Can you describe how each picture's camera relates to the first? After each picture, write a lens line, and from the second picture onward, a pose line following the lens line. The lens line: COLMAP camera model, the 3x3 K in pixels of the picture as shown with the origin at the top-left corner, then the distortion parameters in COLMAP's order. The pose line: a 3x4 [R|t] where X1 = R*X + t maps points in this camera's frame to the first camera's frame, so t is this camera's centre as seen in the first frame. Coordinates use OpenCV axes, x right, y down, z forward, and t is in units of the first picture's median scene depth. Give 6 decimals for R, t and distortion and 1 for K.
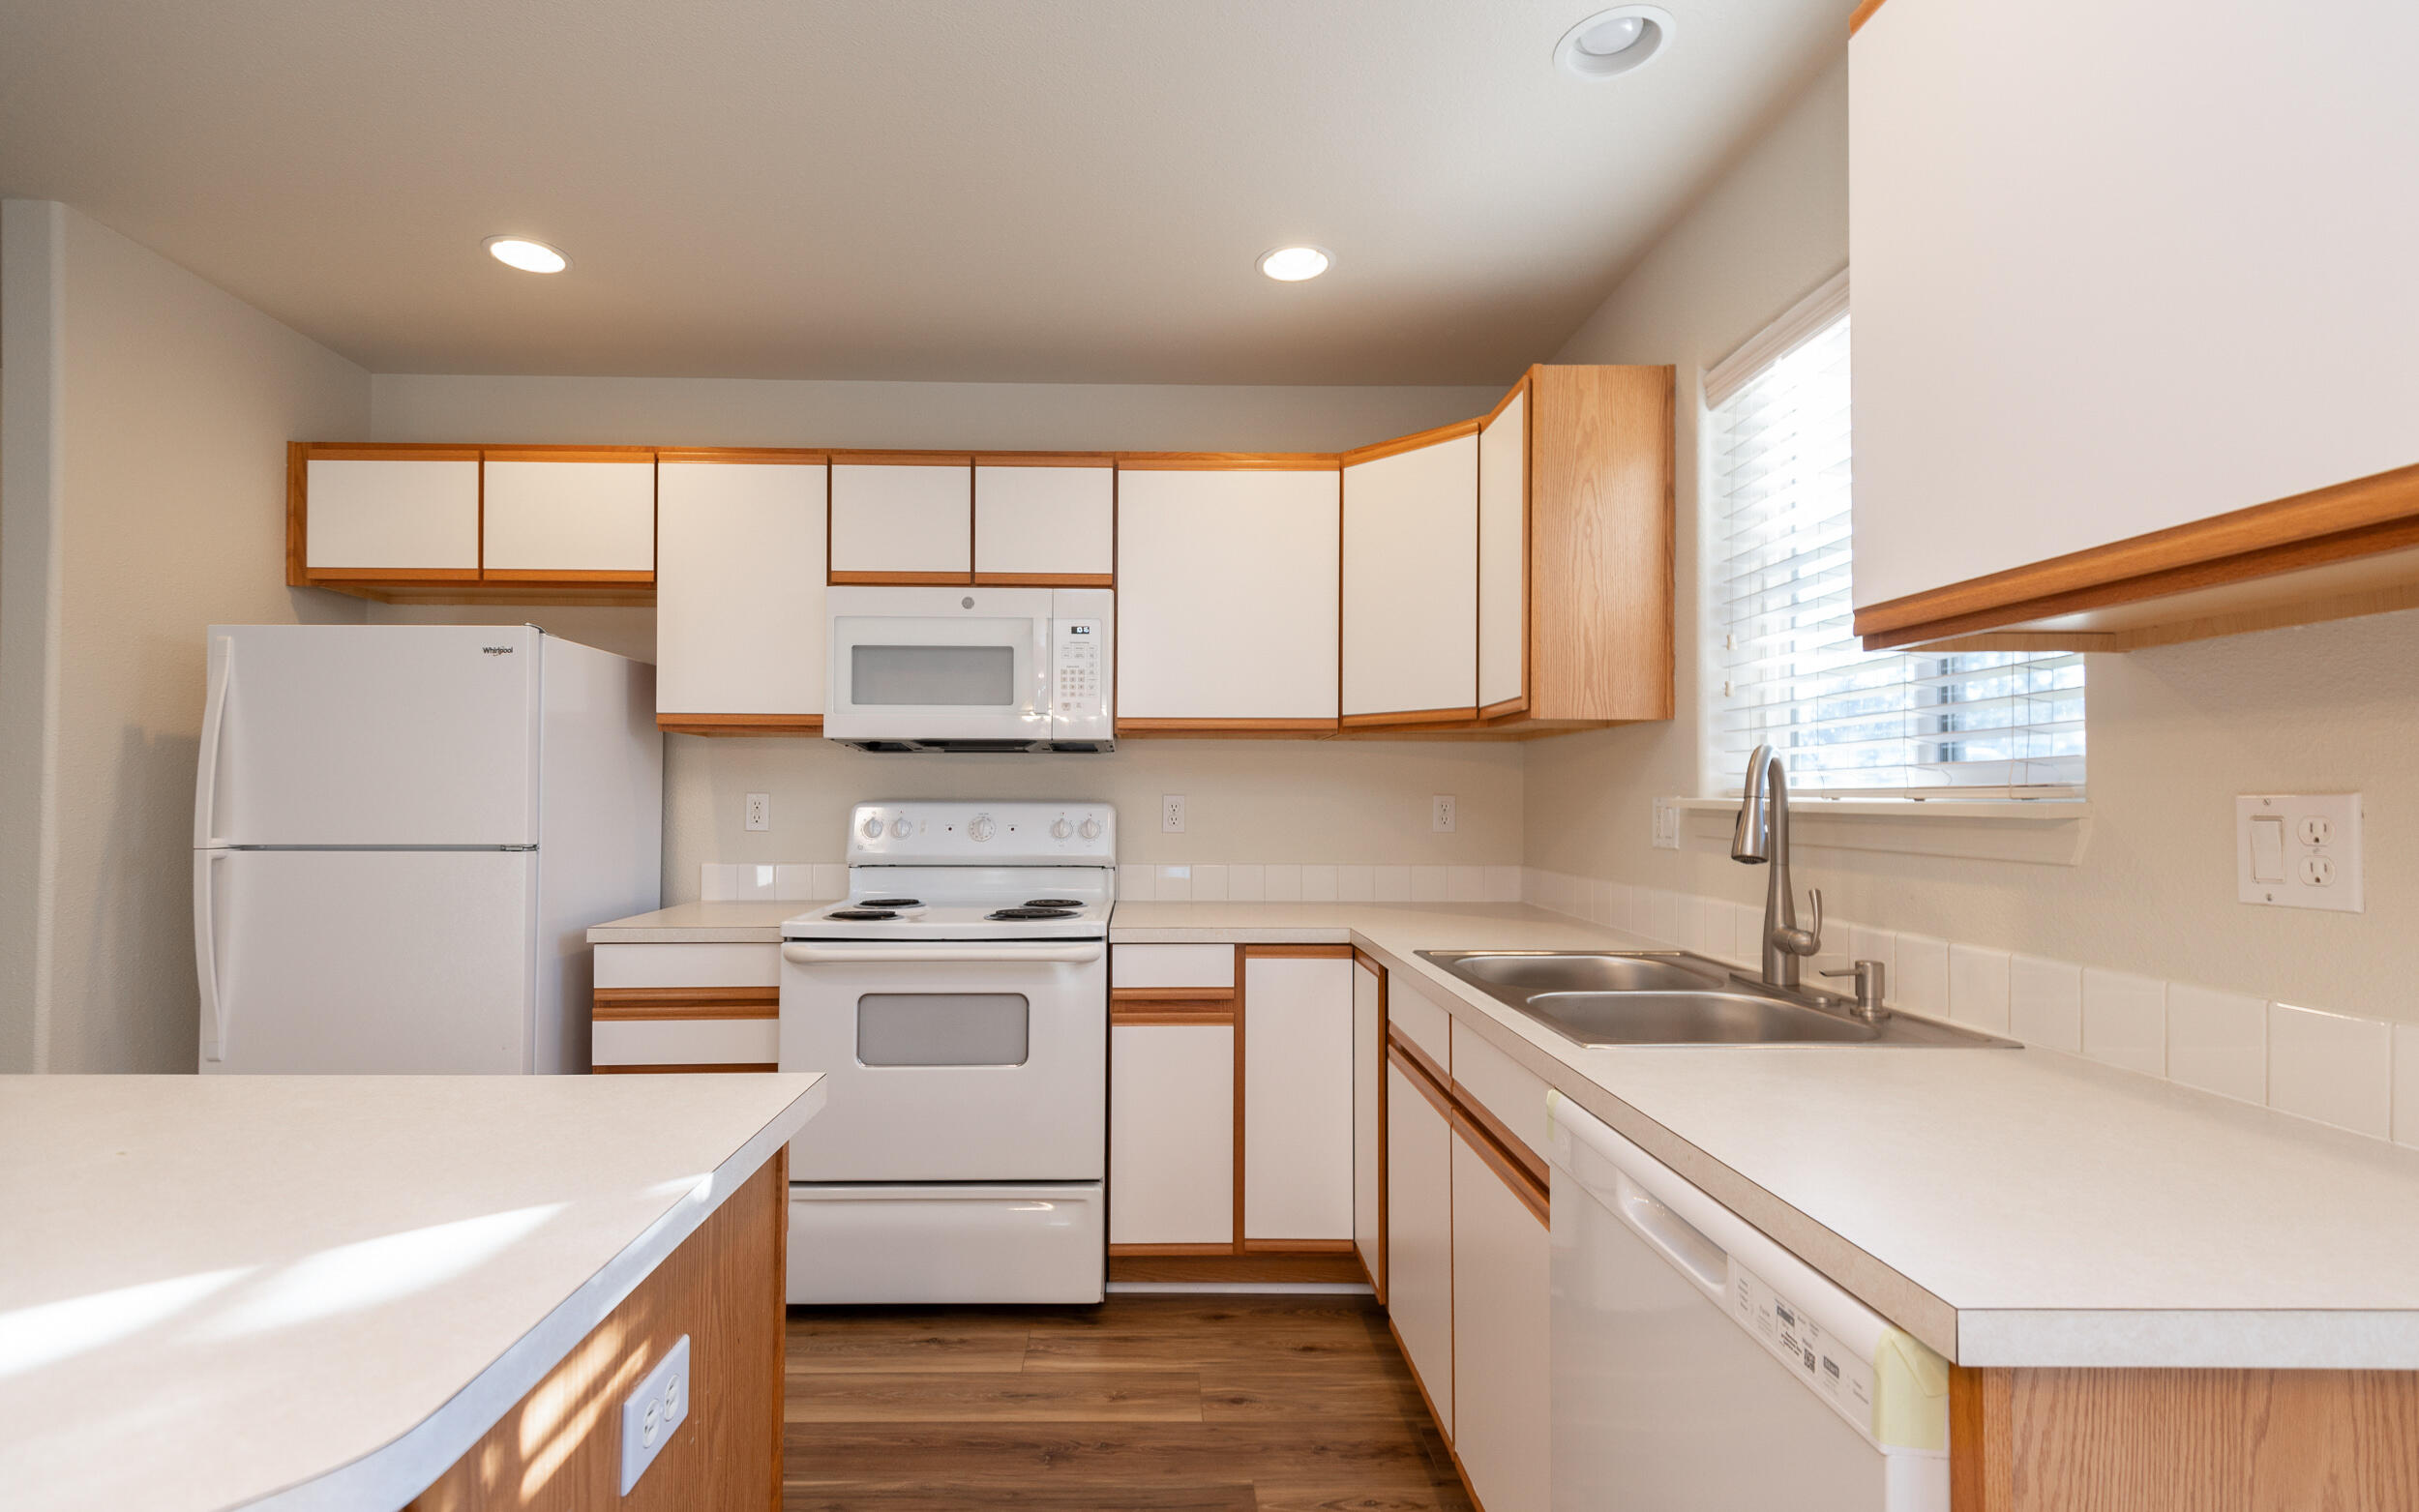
lens RADIAL K [[1129.8, 0, 1202.0], [0, 1129.8, 763.7], [0, 0, 1]] dist [0.043159, 0.000359]
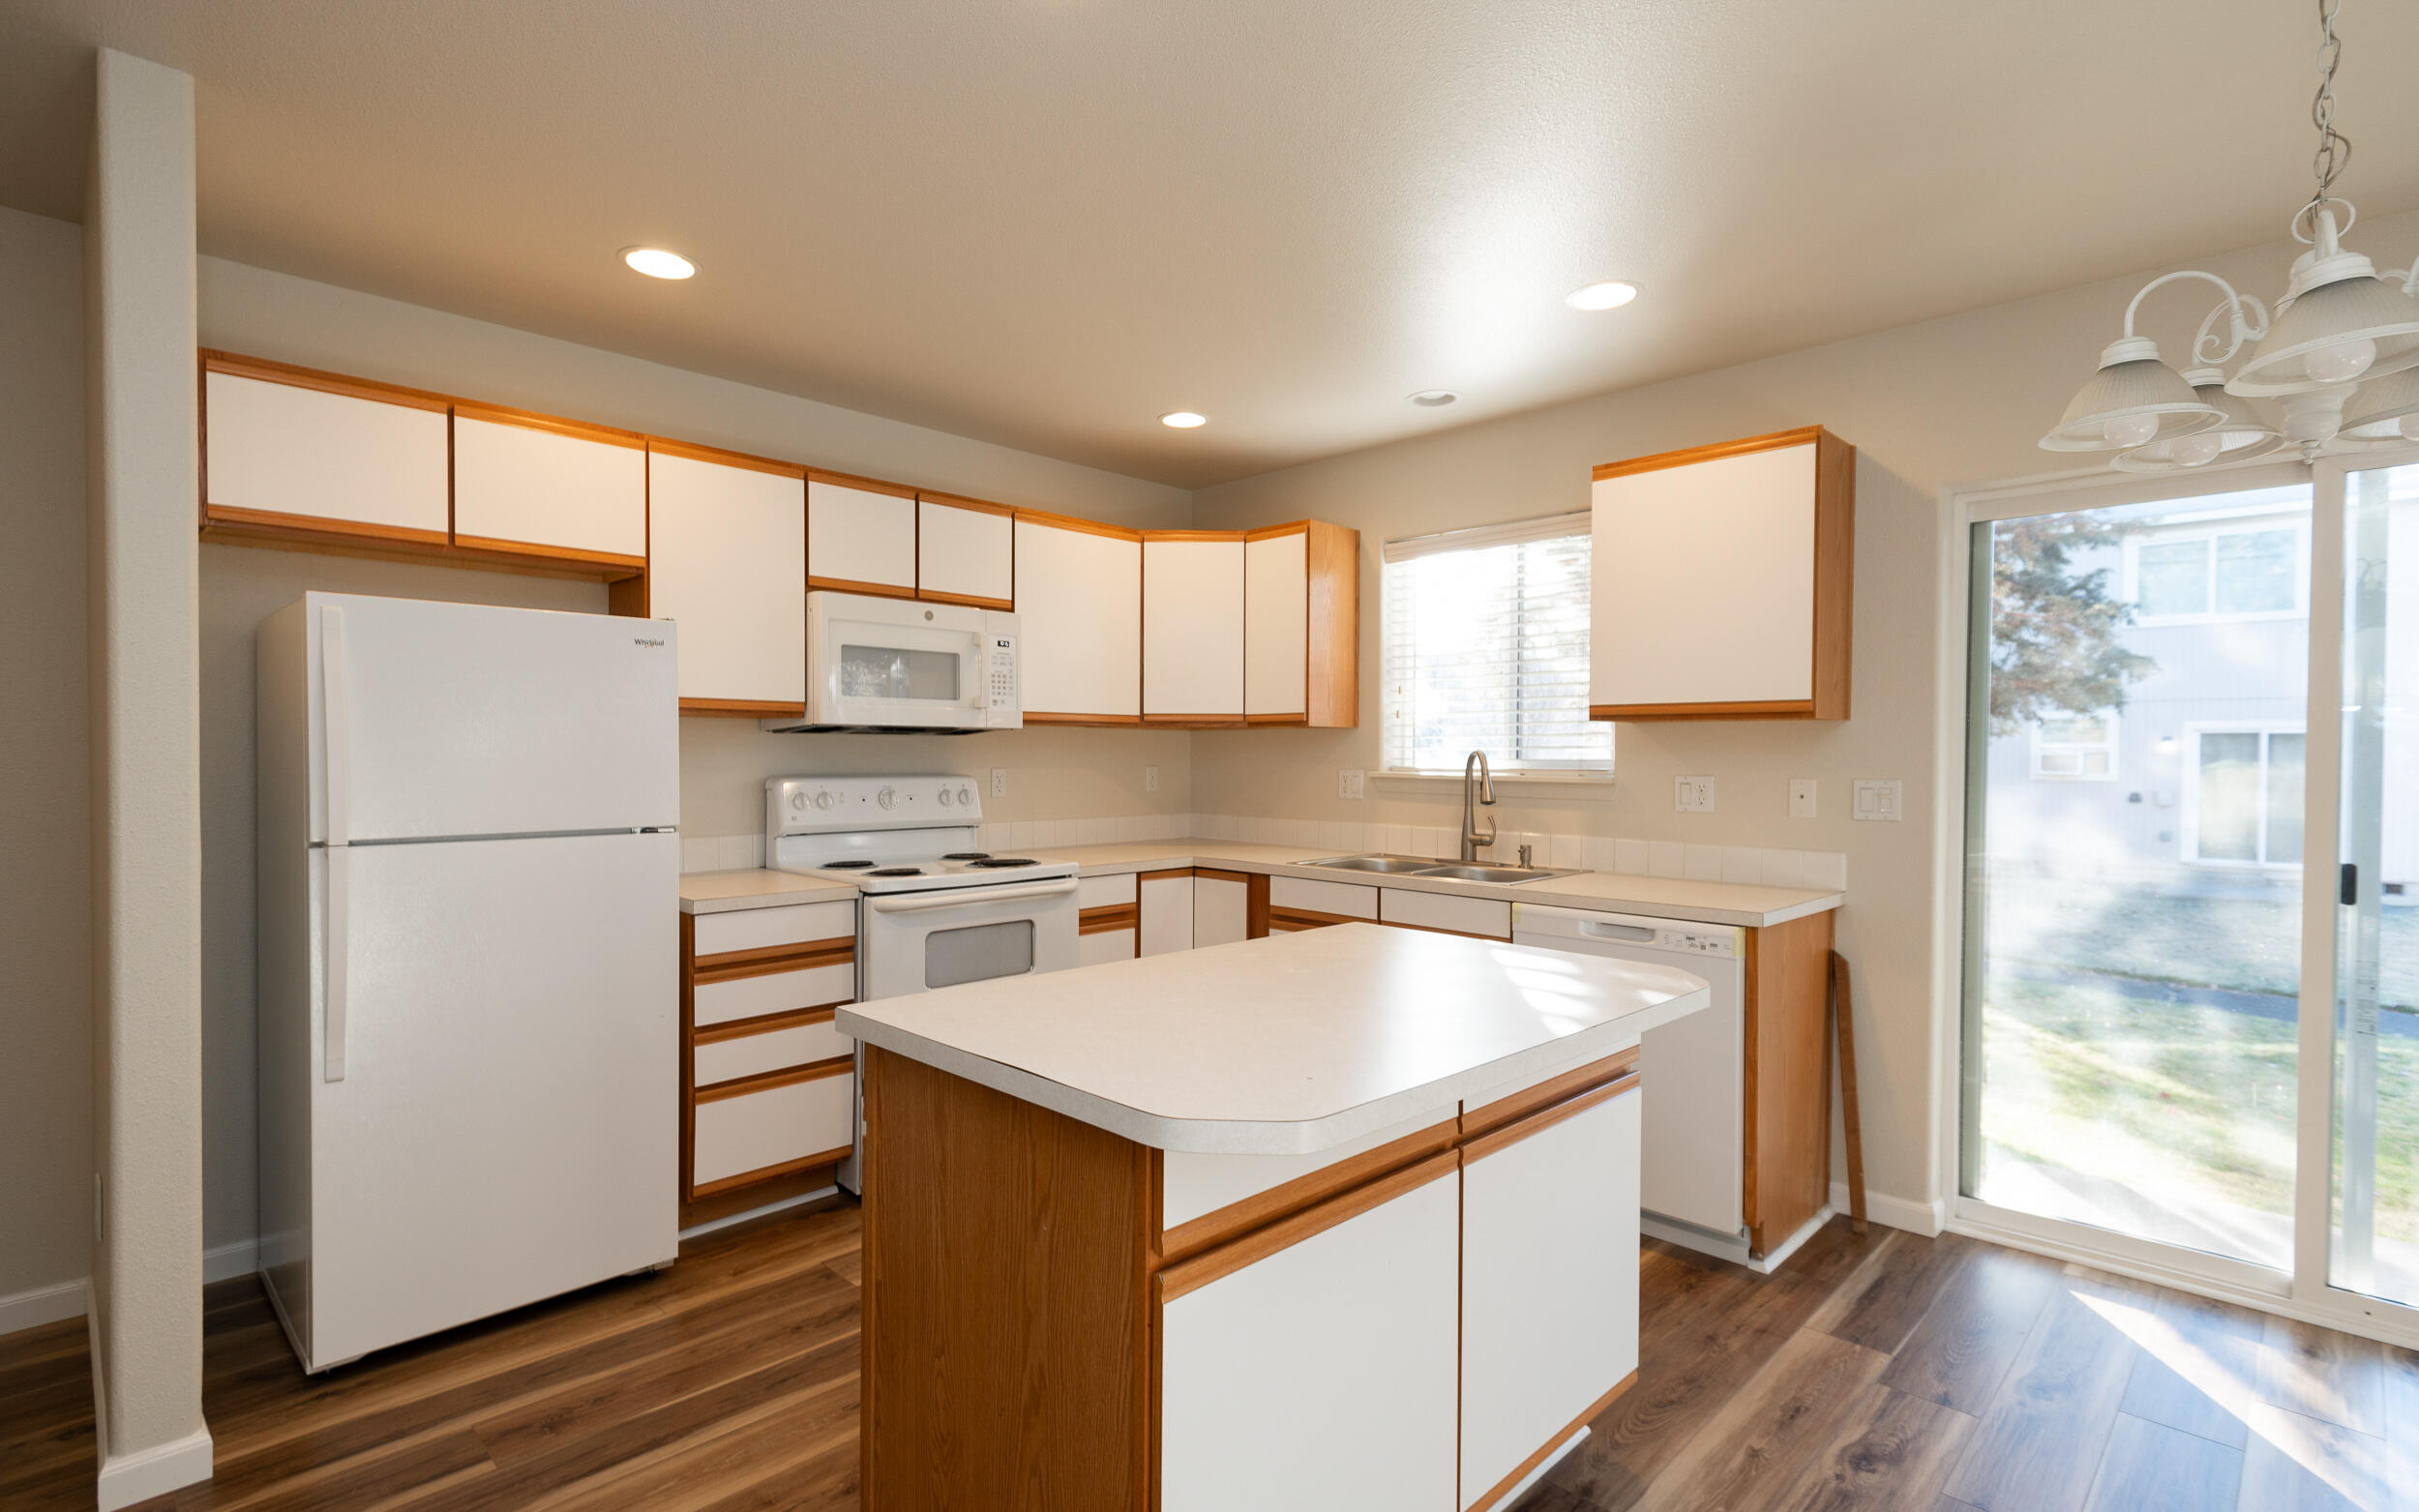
lens RADIAL K [[1129.8, 0, 1206.0], [0, 1129.8, 770.2], [0, 0, 1]] dist [0.043159, 0.000359]
pose [[0.707328, -0.012192, 0.706780, -0.865289], [-0.026075, 0.998721, 0.043323, -0.036110], [-0.706404, -0.049073, 0.706106, -0.089493]]
